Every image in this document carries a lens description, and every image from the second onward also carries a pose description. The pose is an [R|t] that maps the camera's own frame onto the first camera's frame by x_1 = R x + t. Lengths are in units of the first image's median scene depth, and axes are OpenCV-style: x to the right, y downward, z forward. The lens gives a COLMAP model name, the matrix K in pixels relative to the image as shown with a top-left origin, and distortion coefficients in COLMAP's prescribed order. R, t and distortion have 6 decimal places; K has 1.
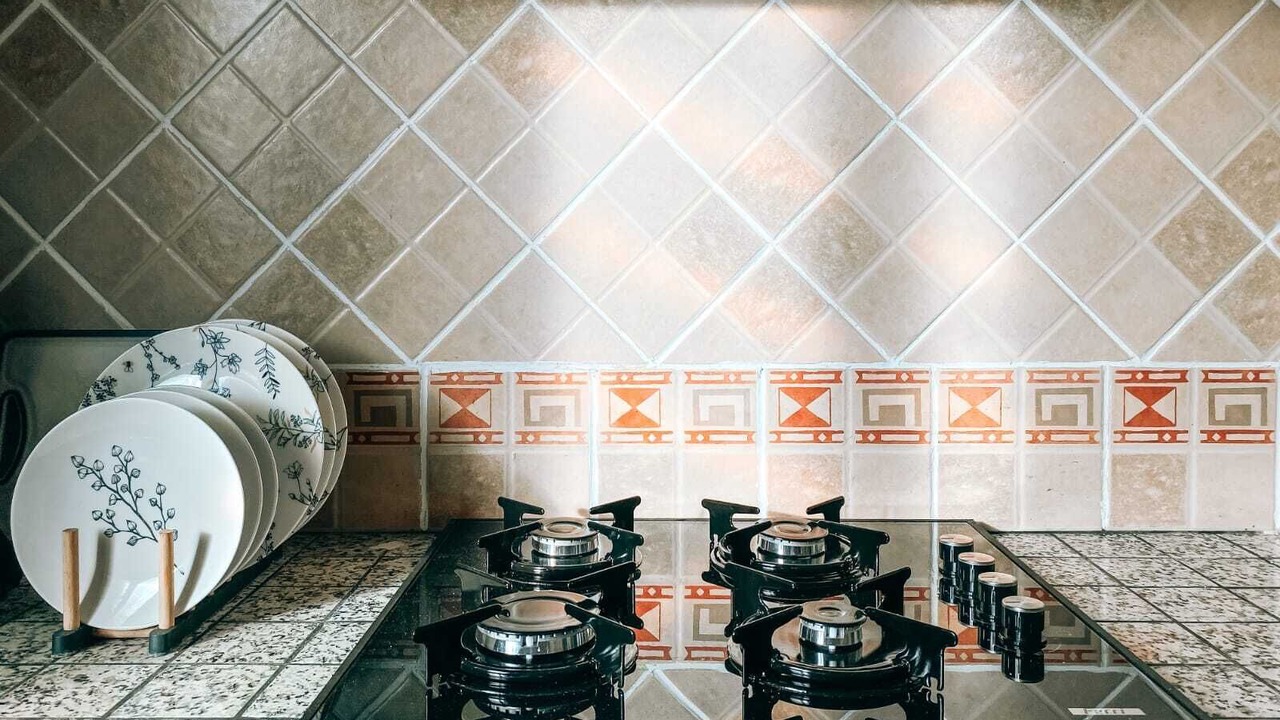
lens RADIAL K [[1011.2, 0, 651.6], [0, 1011.2, 278.1], [0, 0, 1]] dist [0.061159, -0.093393]
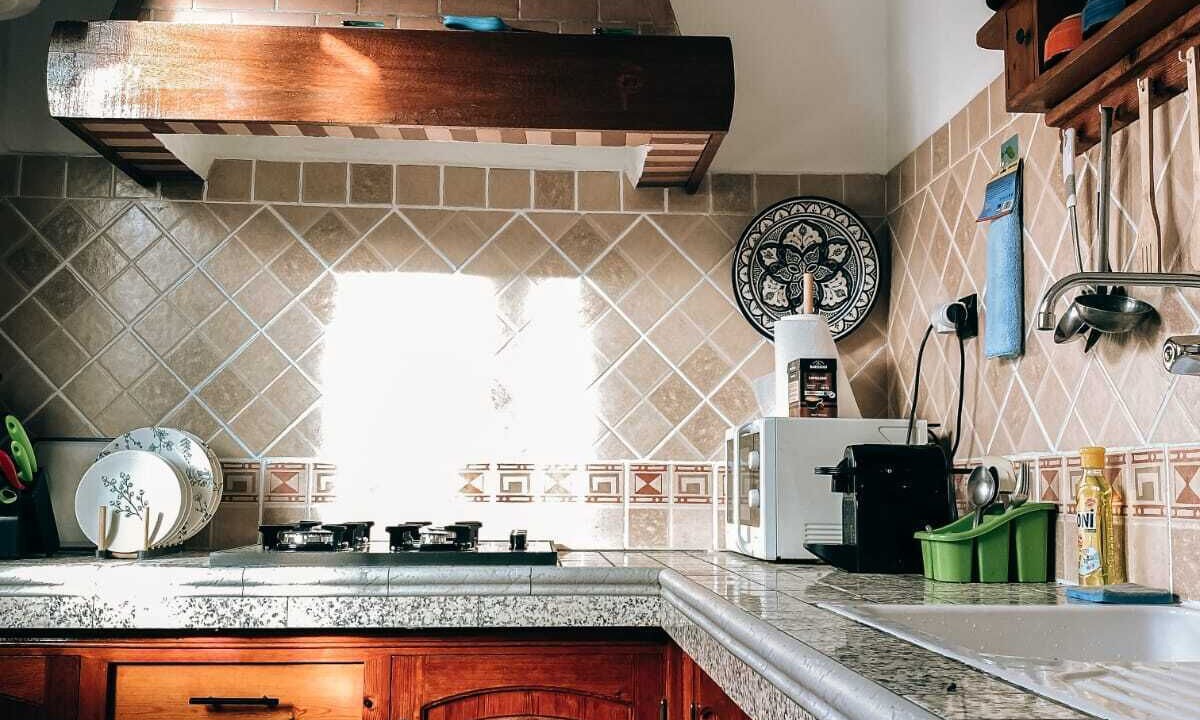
lens RADIAL K [[1158.6, 0, 606.5], [0, 1158.6, 364.4], [0, 0, 1]] dist [0.119413, -0.324057]
pose [[0.997120, 0.017466, 0.073799, 0.244039], [-0.007812, 0.991597, -0.129130, 0.186164], [-0.075435, 0.128181, 0.988878, -1.196283]]
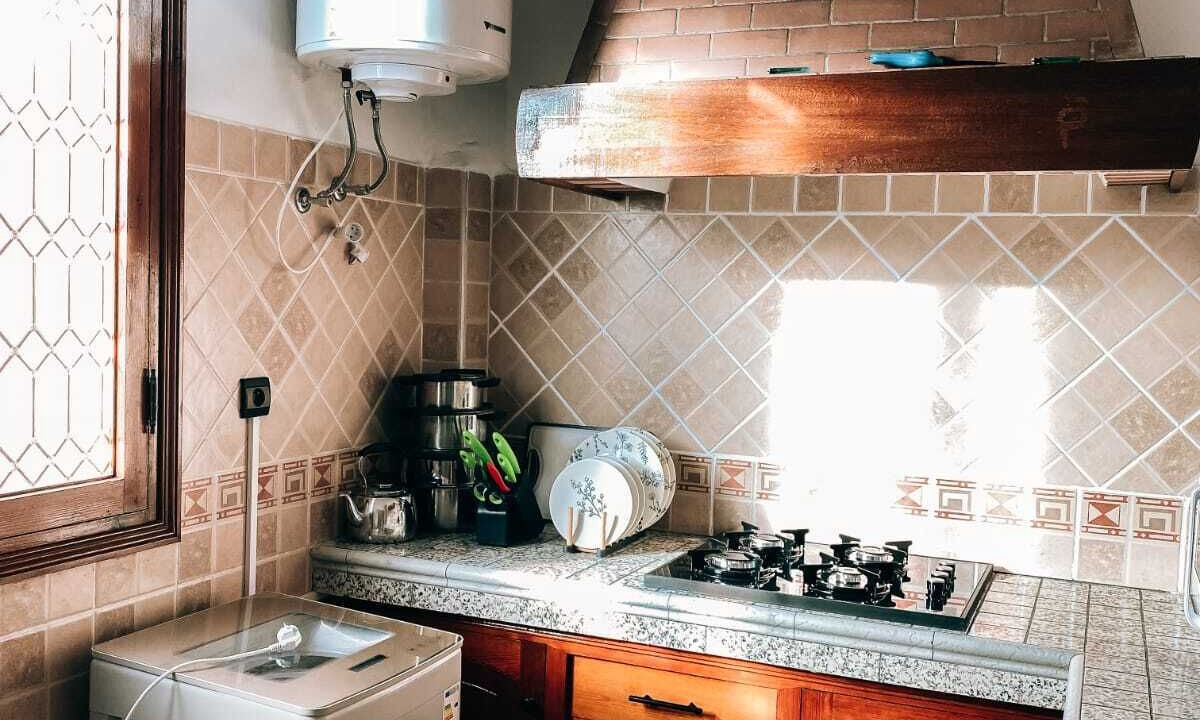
lens RADIAL K [[1158.6, 0, 606.5], [0, 1158.6, 364.4], [0, 0, 1]] dist [0.119413, -0.324057]
pose [[0.924219, 0.058512, -0.377354, 0.442517], [-0.051382, 0.998260, 0.028941, -0.151067], [0.378391, -0.007359, 0.925617, -1.229822]]
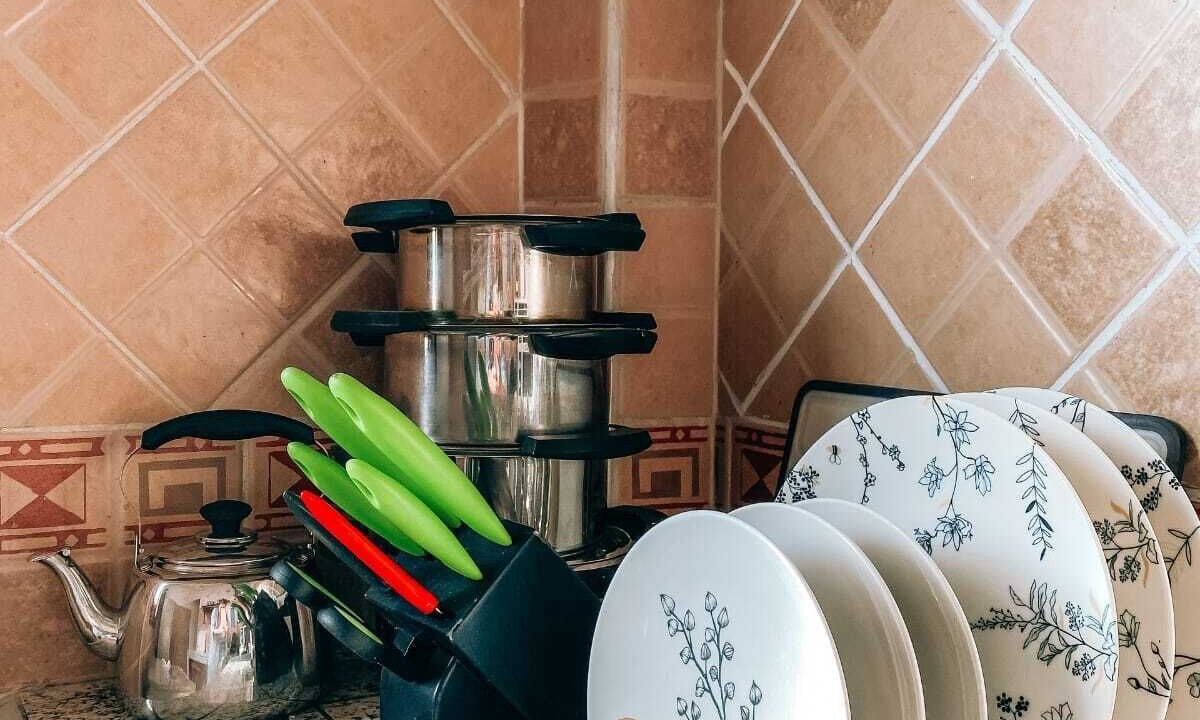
lens RADIAL K [[1225.7, 0, 600.0], [0, 1225.7, 360.0], [0, 0, 1]] dist [0.128972, -0.395009]
pose [[0.527845, 0.062202, -0.847060, 0.007459], [-0.043048, 0.997992, 0.046460, 0.005196], [0.848249, 0.011941, 0.529462, 0.435869]]
